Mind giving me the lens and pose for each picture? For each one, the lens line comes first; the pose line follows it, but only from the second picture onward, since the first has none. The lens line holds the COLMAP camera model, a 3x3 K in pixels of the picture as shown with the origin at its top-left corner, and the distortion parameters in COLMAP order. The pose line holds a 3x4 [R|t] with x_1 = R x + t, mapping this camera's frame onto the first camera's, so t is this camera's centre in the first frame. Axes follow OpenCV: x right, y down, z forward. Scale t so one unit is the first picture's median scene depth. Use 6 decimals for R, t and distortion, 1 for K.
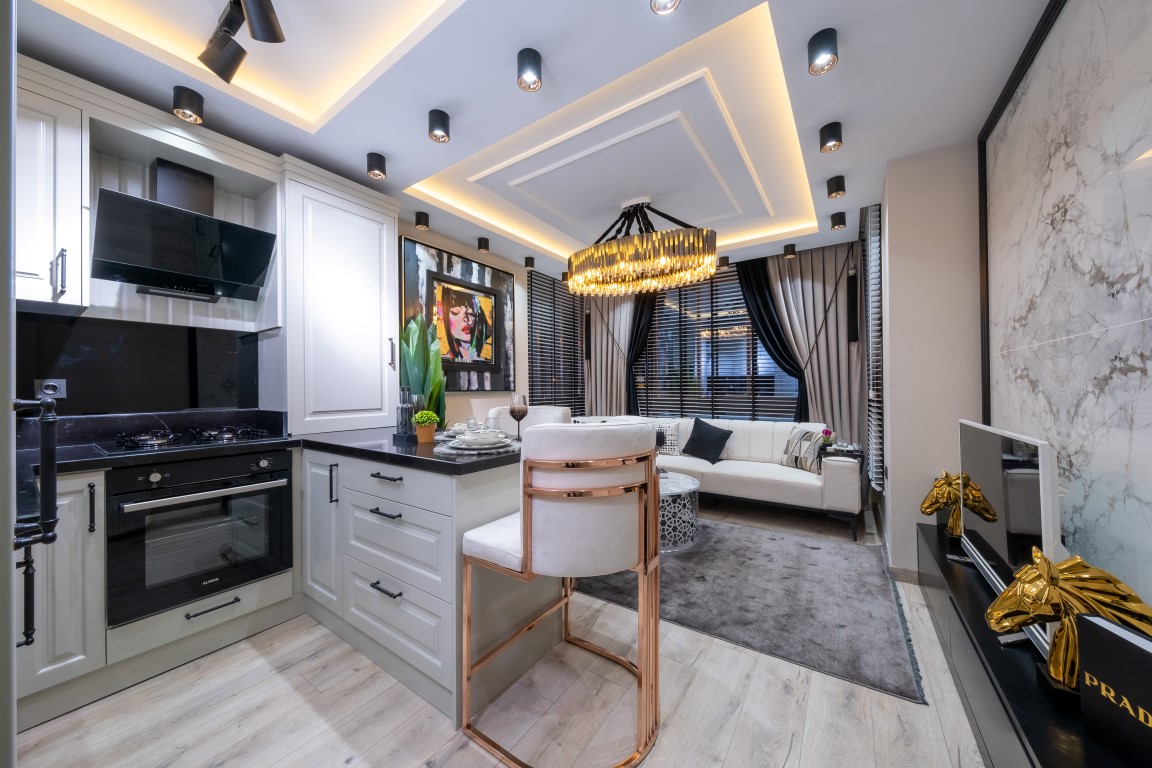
lens RADIAL K [[399.4, 0, 579.9], [0, 399.4, 388.5], [0, 0, 1]] dist [0.000759, 0.000035]
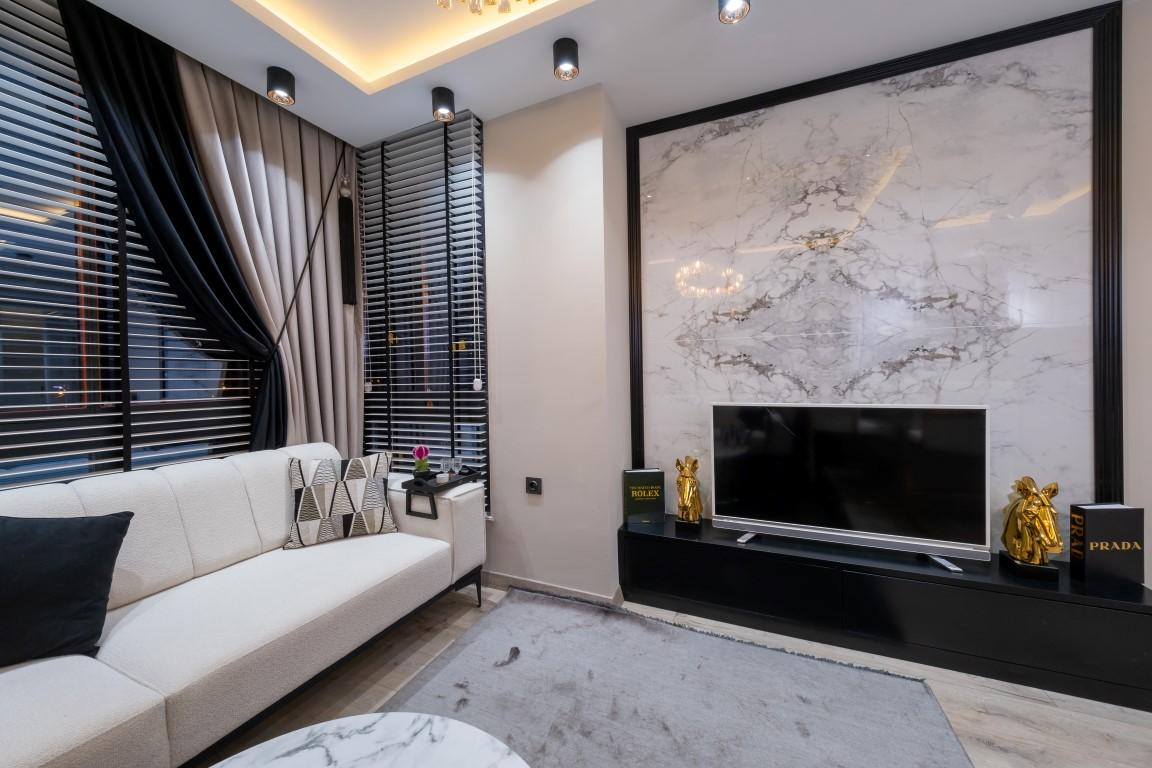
lens RADIAL K [[406.2, 0, 564.5], [0, 406.2, 376.9], [0, 0, 1]] dist [0.001339, -0.000072]
pose [[-0.164976, 0.004668, 0.986287, 0.000887], [0.015427, 0.999879, -0.002152, 0.004721], [-0.986177, 0.014860, -0.165028, 0.942635]]
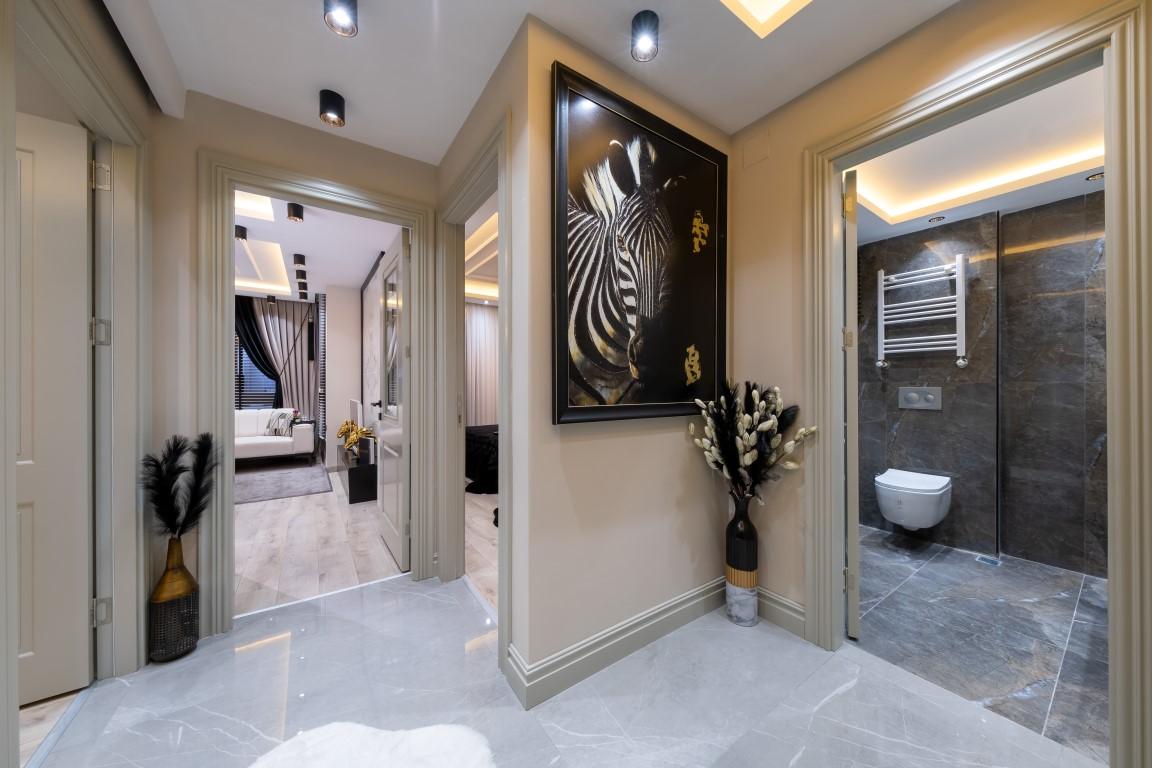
lens RADIAL K [[399.4, 0, 579.9], [0, 399.4, 388.5], [0, 0, 1]] dist [0.000759, 0.000035]
pose [[0.373314, 0.008017, 0.927671, -0.593346], [-0.005737, 0.999963, -0.006333, 0.010802], [-0.927687, -0.002958, 0.373346, -0.887118]]
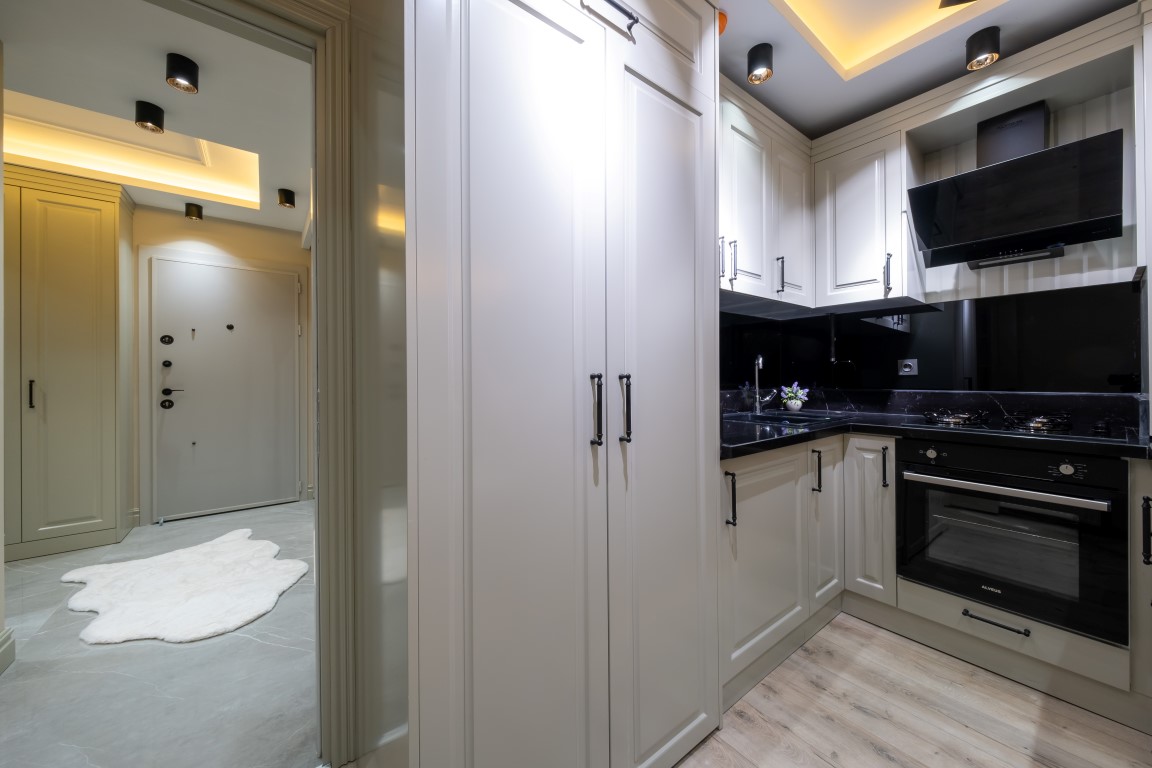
lens RADIAL K [[404.0, 0, 576.6], [0, 404.0, 375.8], [0, 0, 1]] dist [-0.006753, 0.000098]
pose [[-0.311432, 0.011413, -0.950200, 0.097611], [0.011305, 0.999902, 0.008304, 0.003211], [0.950201, -0.008156, -0.311530, 0.246393]]
